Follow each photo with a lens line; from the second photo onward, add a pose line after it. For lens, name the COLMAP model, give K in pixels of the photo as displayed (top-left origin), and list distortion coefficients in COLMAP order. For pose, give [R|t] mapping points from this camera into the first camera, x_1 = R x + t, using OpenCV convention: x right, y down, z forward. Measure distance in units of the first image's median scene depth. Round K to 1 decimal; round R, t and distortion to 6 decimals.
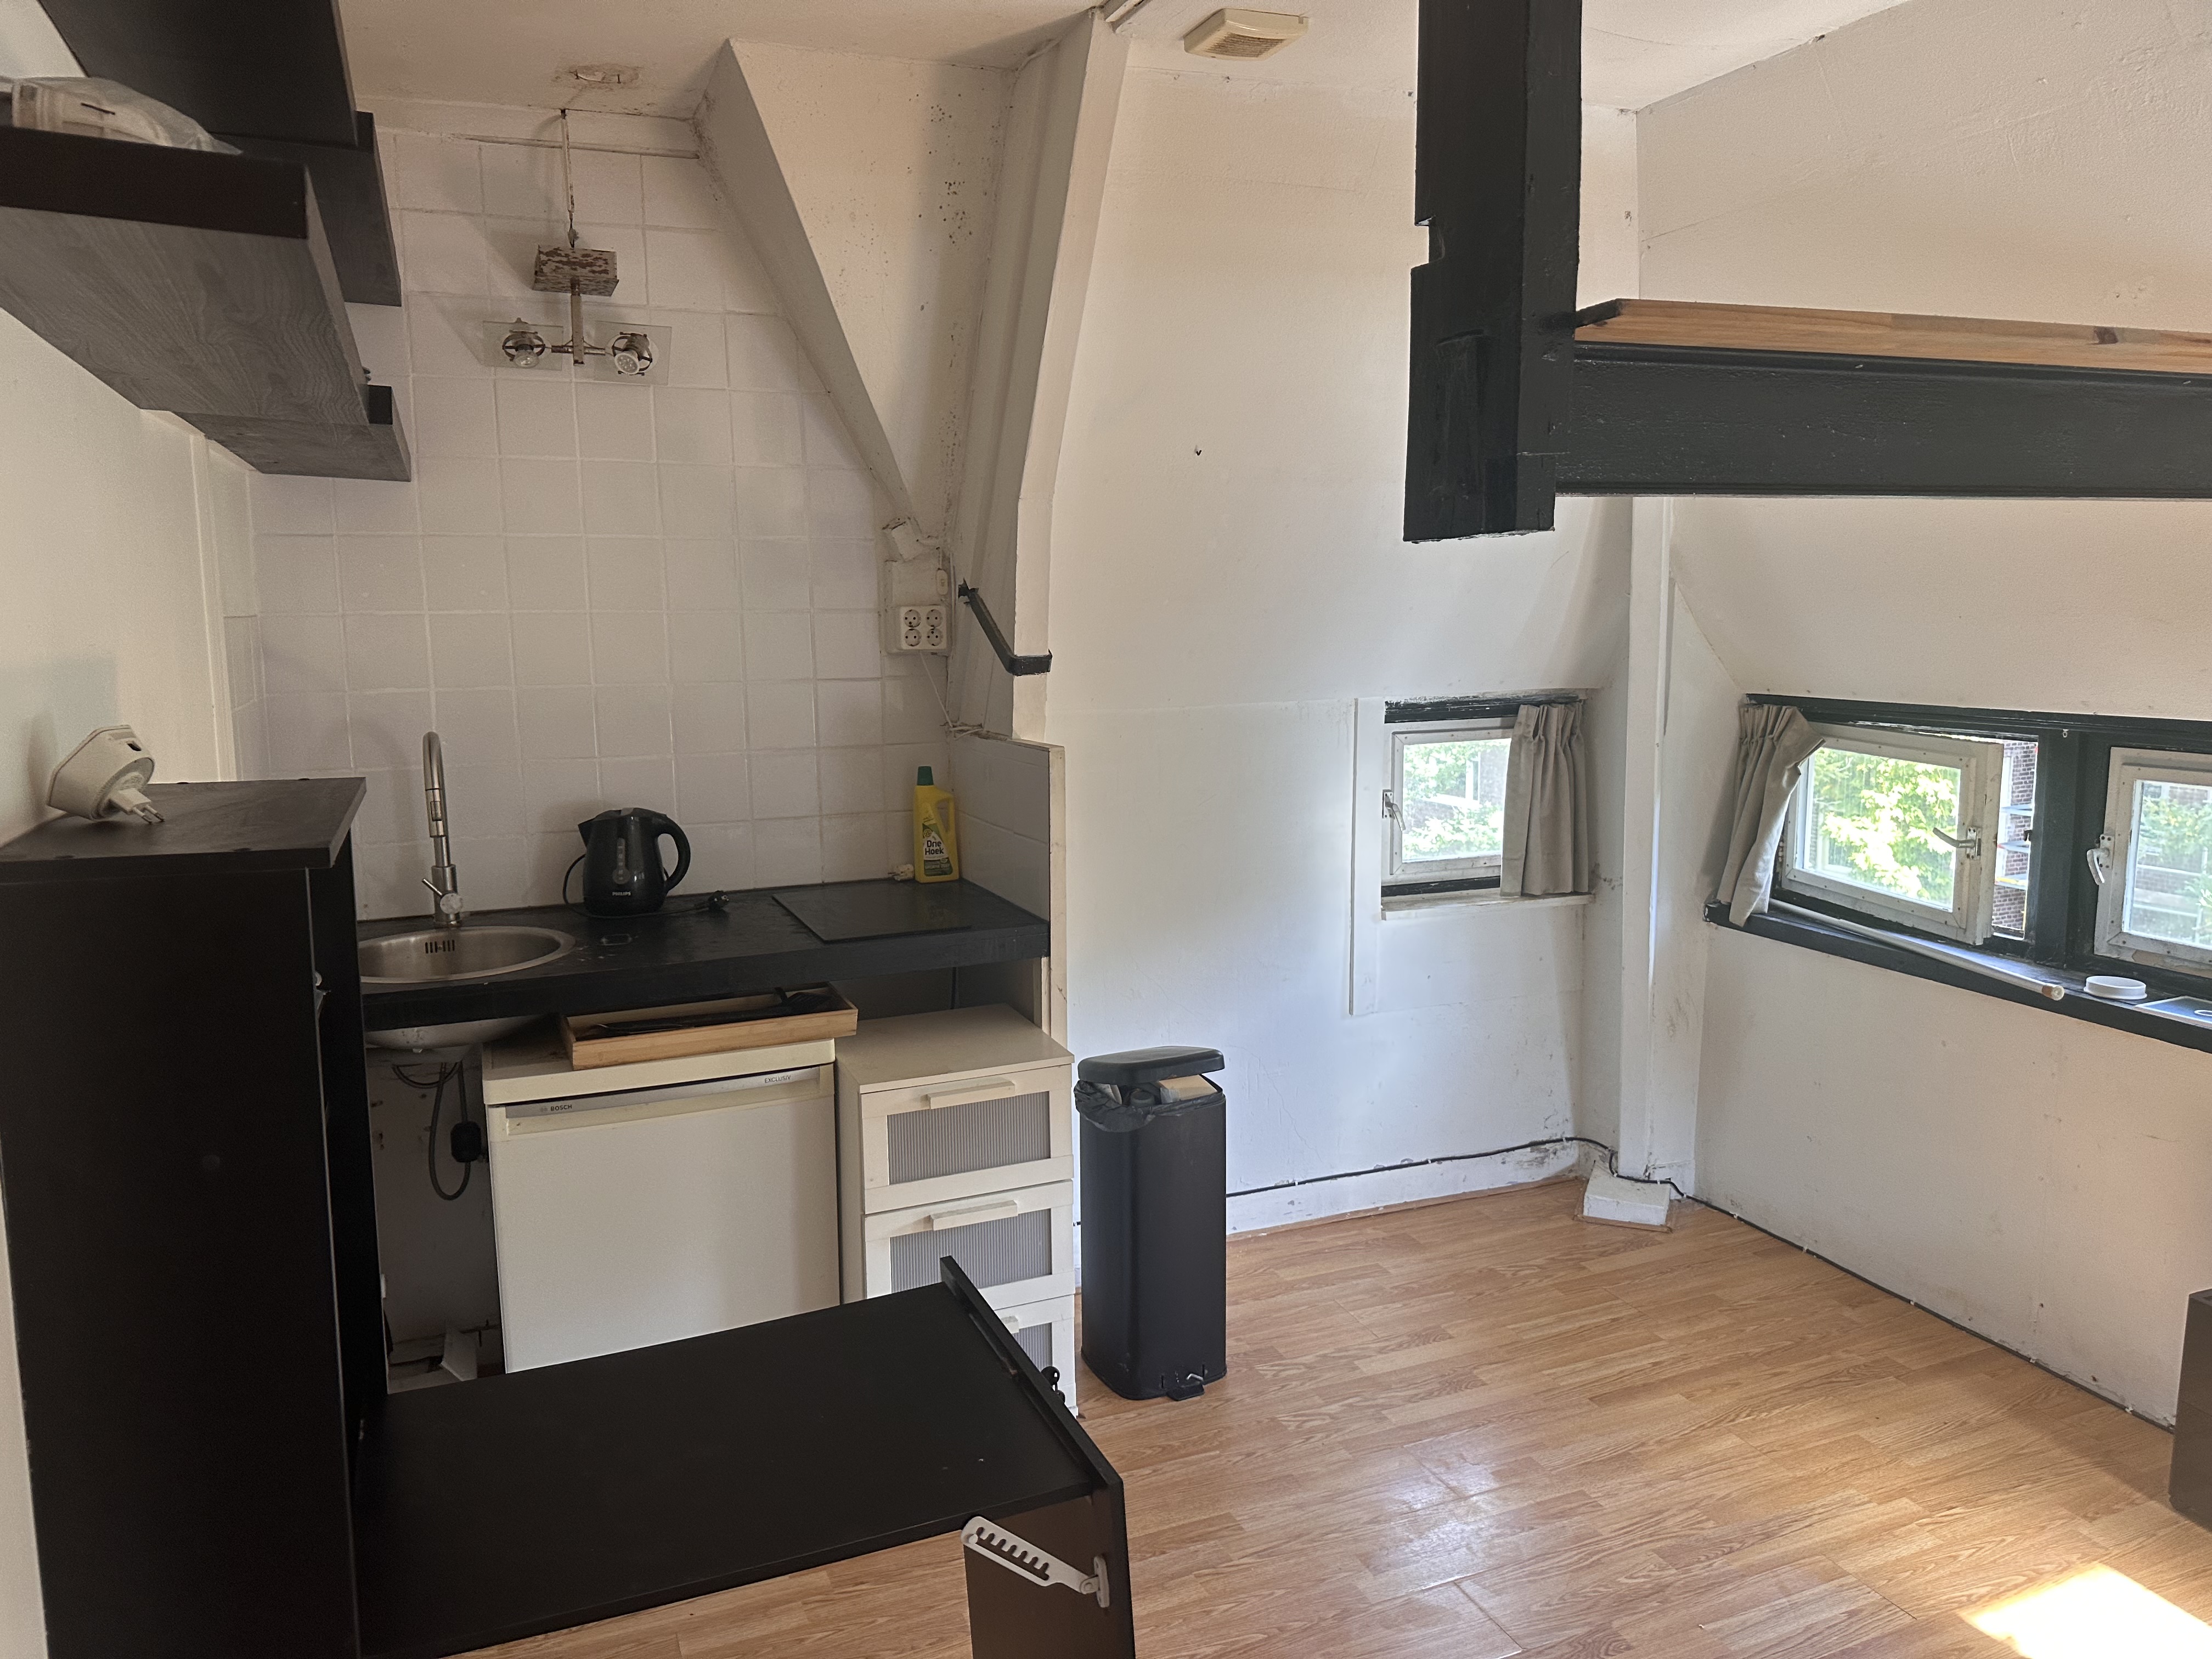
lens RADIAL K [[1573.2, 0, 1115.3], [0, 1573.2, 838.2], [0, 0, 1]] dist [0.106014, -0.135805]
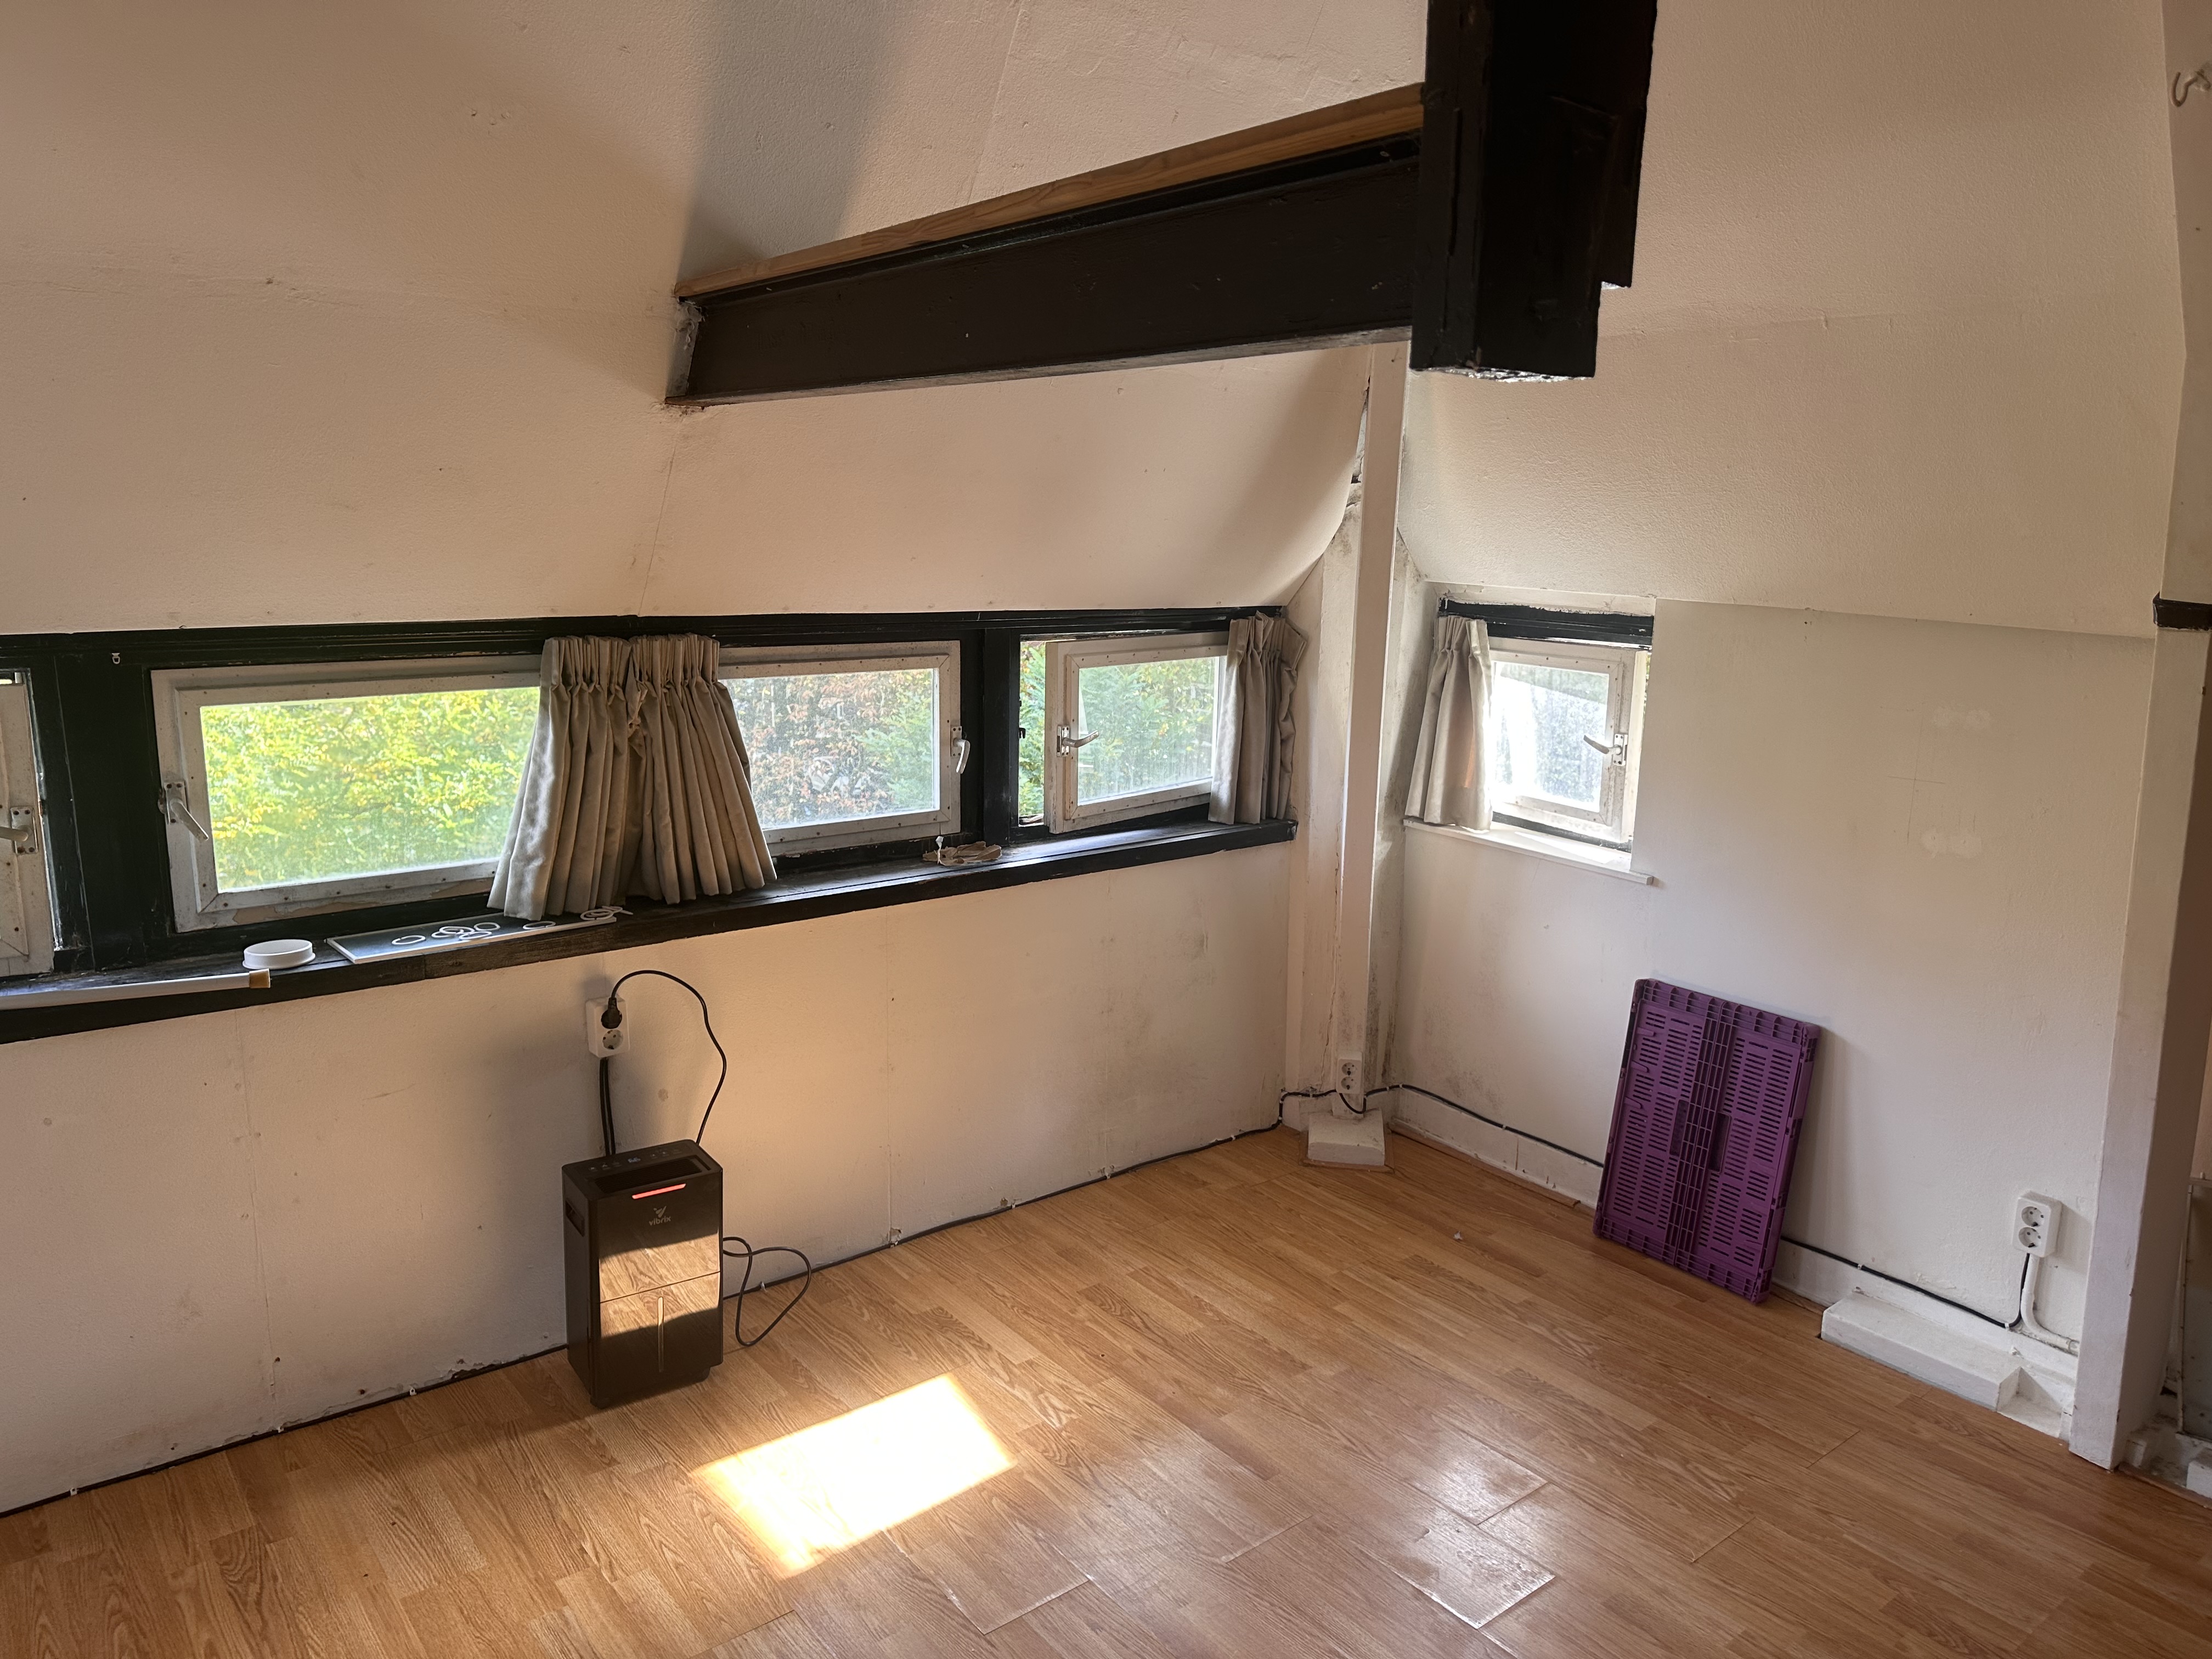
lens RADIAL K [[1562.7, 0, 1106.0], [0, 1562.7, 829.5], [0, 0, 1]] dist [0.126706, -0.138422]
pose [[-0.264712, -0.184317, 0.946549, -0.241720], [0.131632, 0.965470, 0.224814, -0.090992], [-0.955301, 0.184107, -0.231309, 0.707365]]
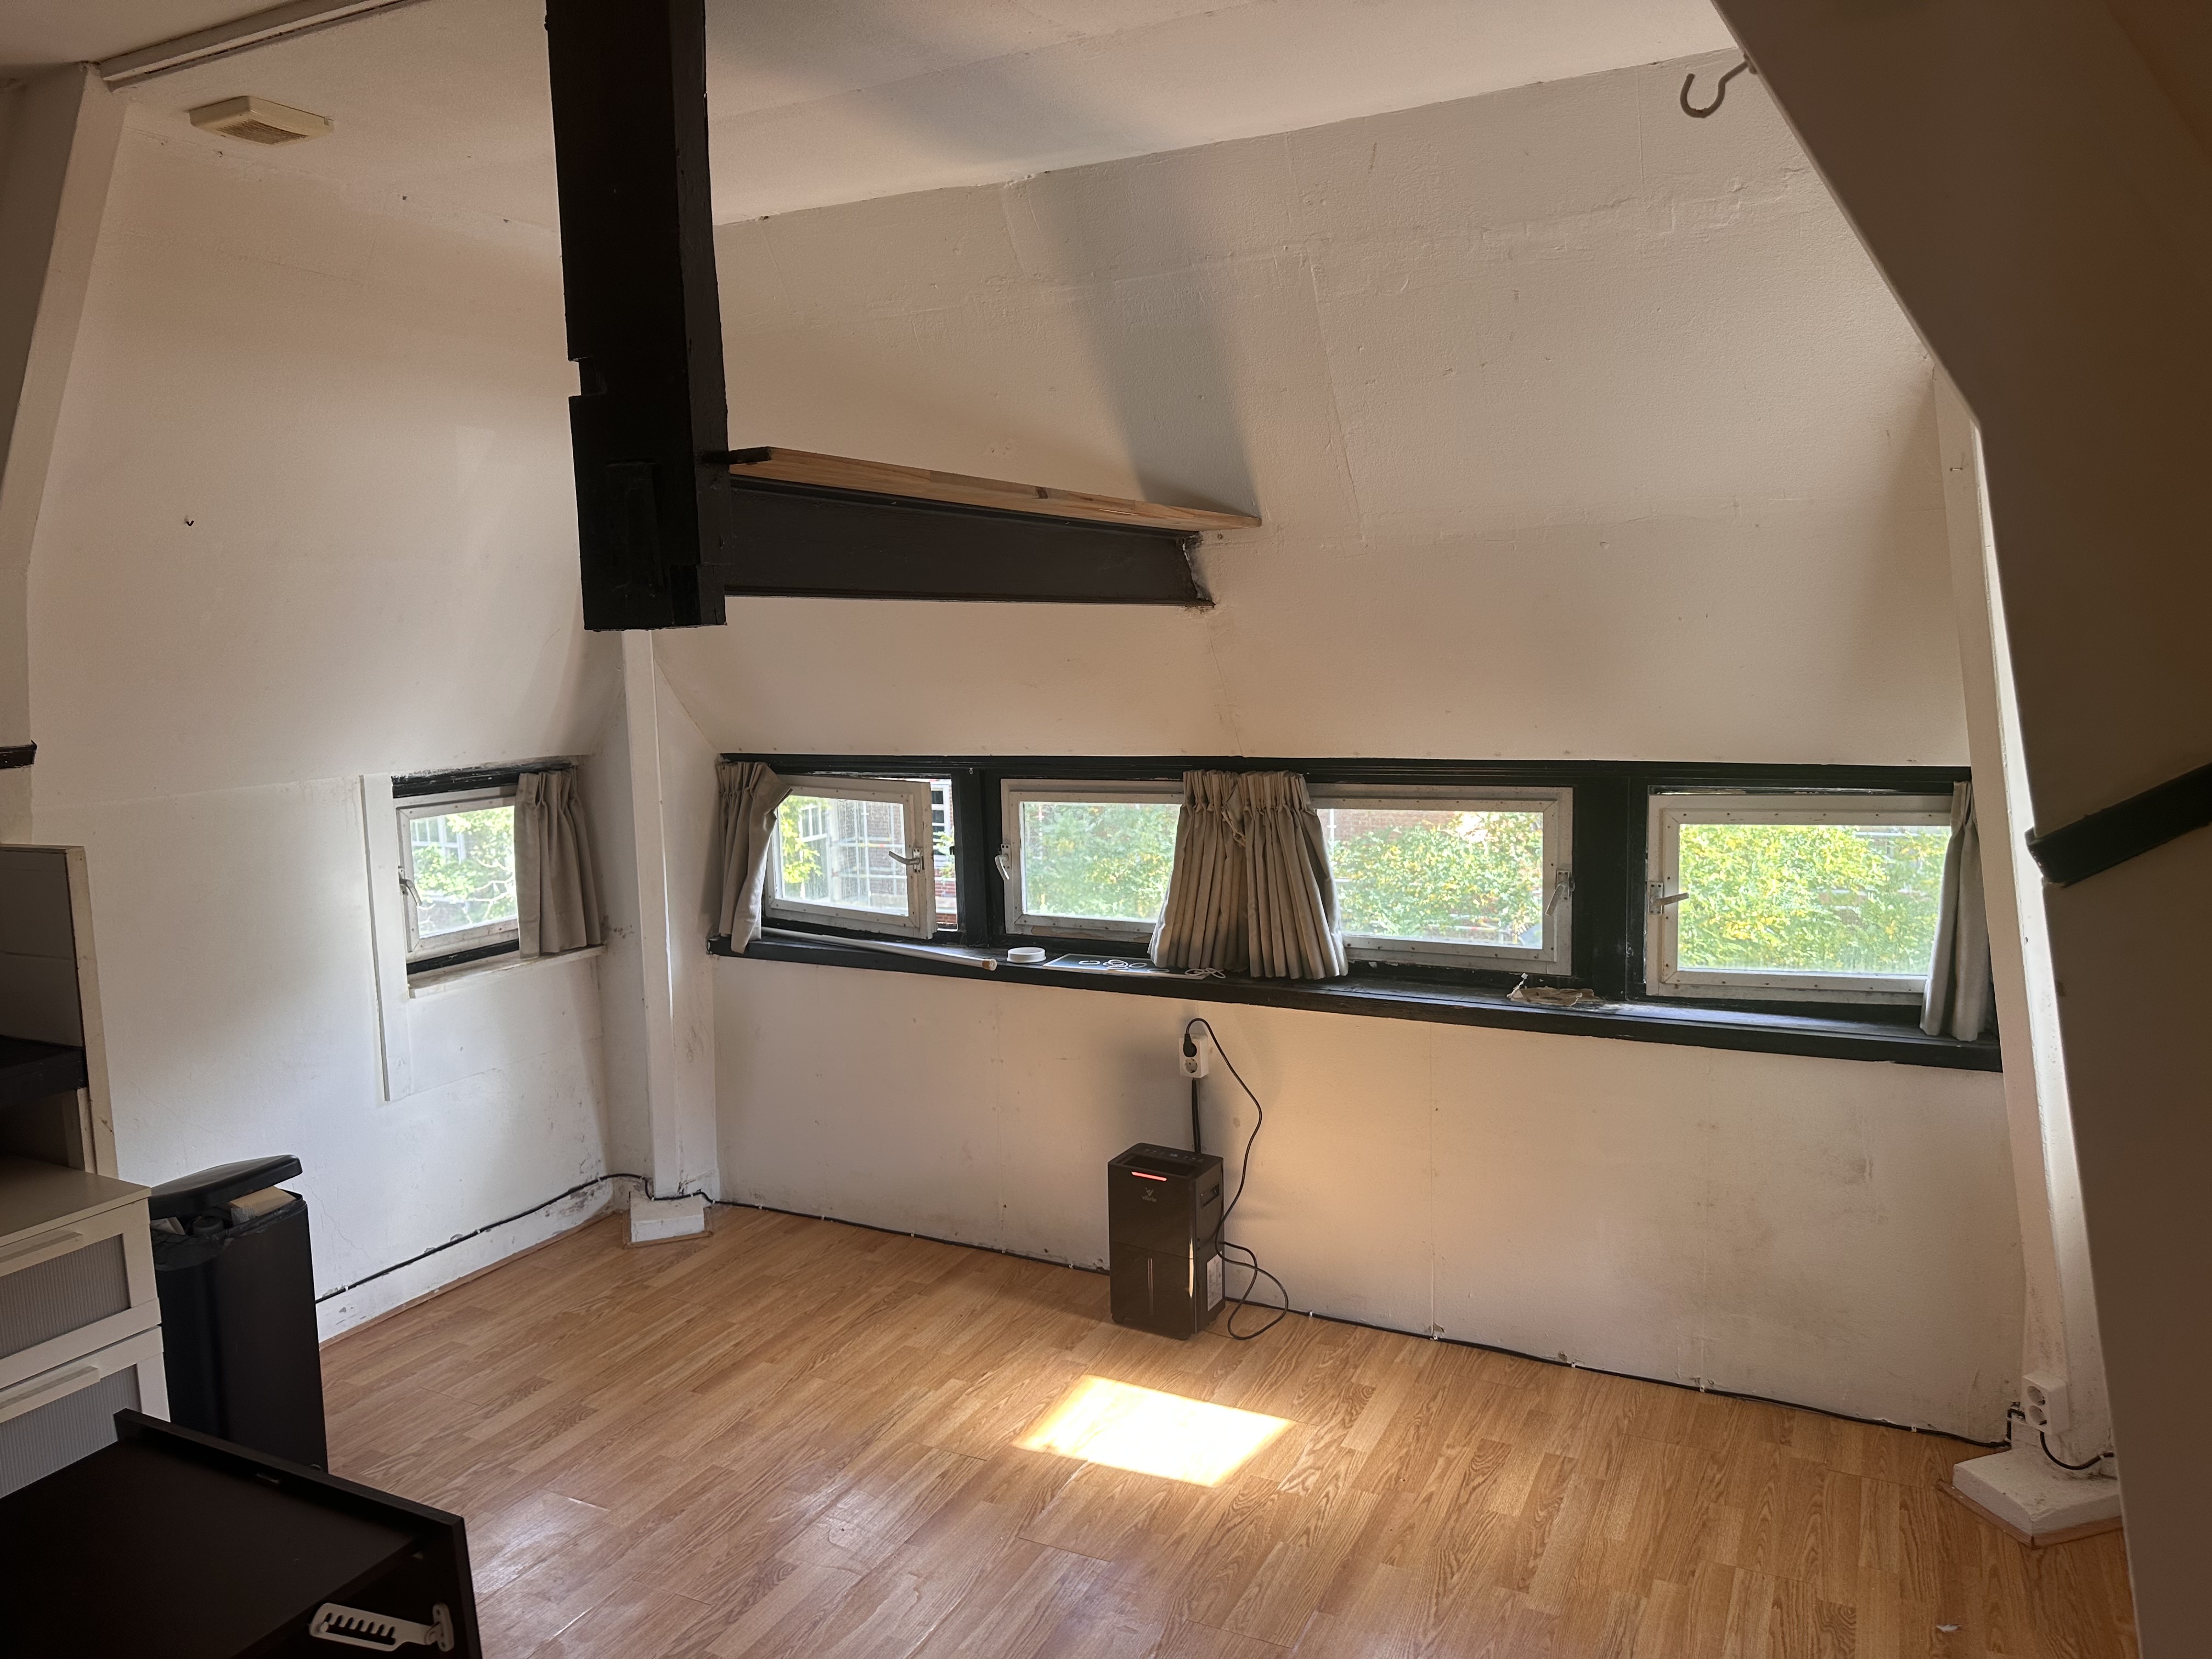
lens RADIAL K [[1562.7, 0, 1106.0], [0, 1562.7, 829.5], [0, 0, 1]] dist [0.126706, -0.138422]
pose [[0.760977, -0.084399, 0.643266, -0.151341], [0.113446, 0.993537, -0.003849, 0.000420], [-0.638783, 0.075905, 0.765633, -0.053450]]
